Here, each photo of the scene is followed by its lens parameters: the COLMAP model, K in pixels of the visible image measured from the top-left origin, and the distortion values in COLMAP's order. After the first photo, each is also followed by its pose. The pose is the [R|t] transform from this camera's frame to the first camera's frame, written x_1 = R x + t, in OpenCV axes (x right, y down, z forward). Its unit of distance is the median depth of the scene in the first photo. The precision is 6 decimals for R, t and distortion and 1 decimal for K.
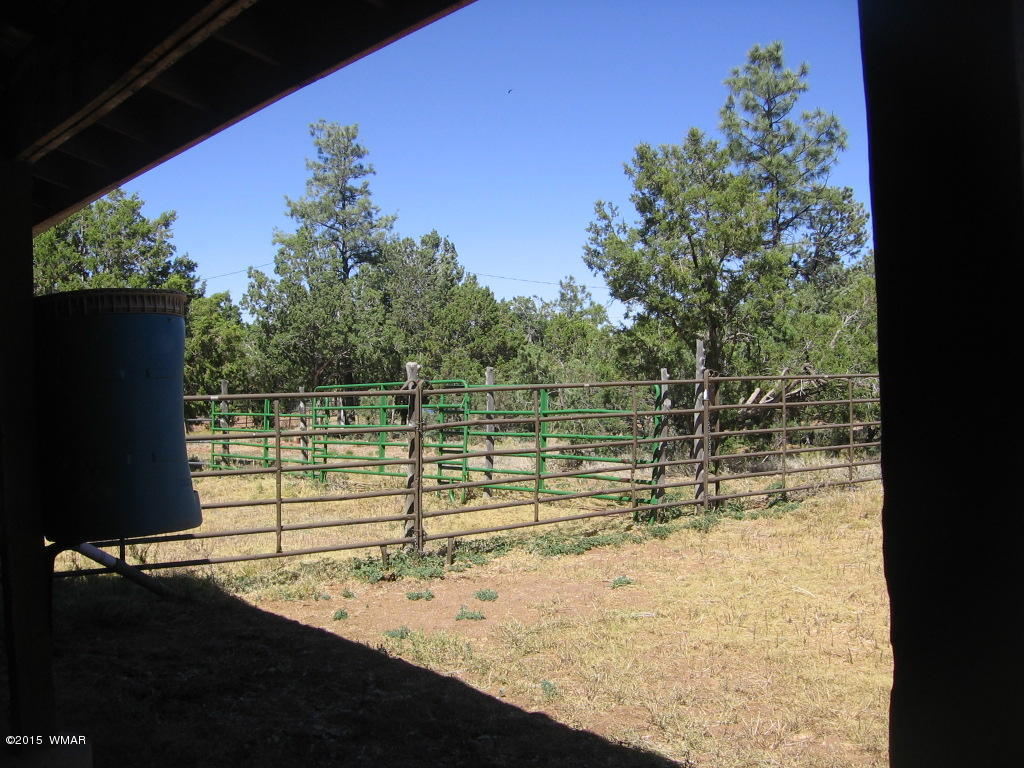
lens RADIAL K [[1086.9, 0, 506.3], [0, 1086.9, 382.6], [0, 0, 1]] dist [-0.110122, 0.000000]
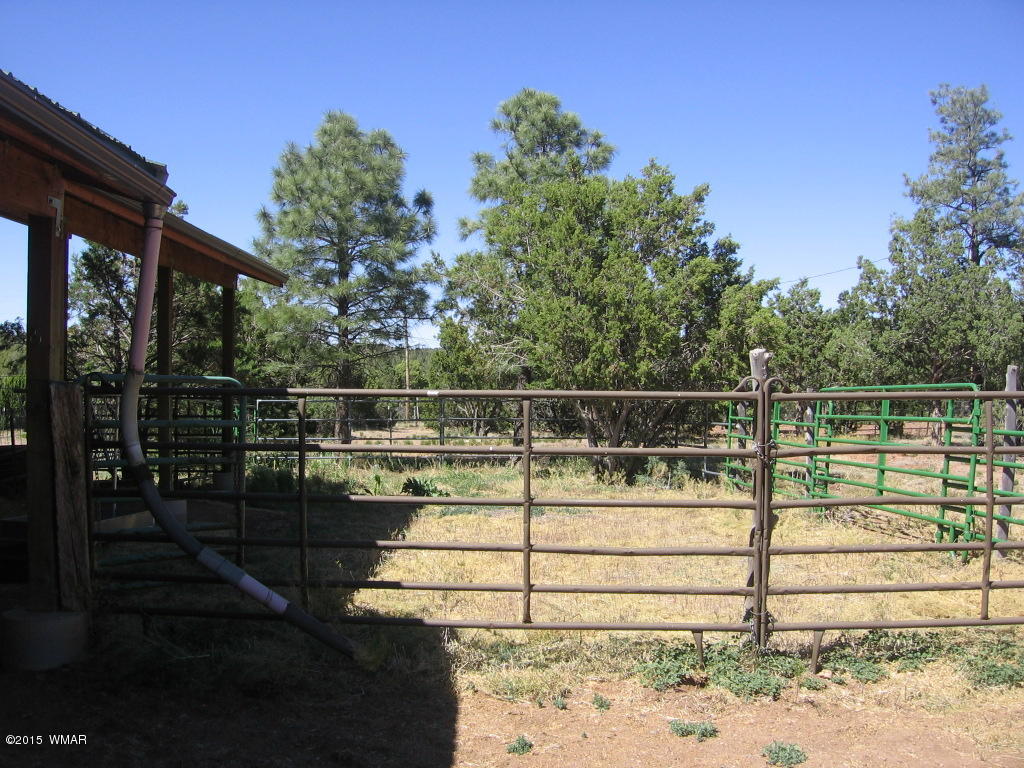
lens RADIAL K [[1086.9, 0, 519.2], [0, 1086.9, 391.2], [0, 0, 1]] dist [-0.110122, 0.000000]
pose [[0.818198, 0.032004, -0.574046, 0.046775], [-0.029145, 0.999475, 0.014182, 0.000343], [0.574198, 0.005128, 0.818700, 0.116944]]
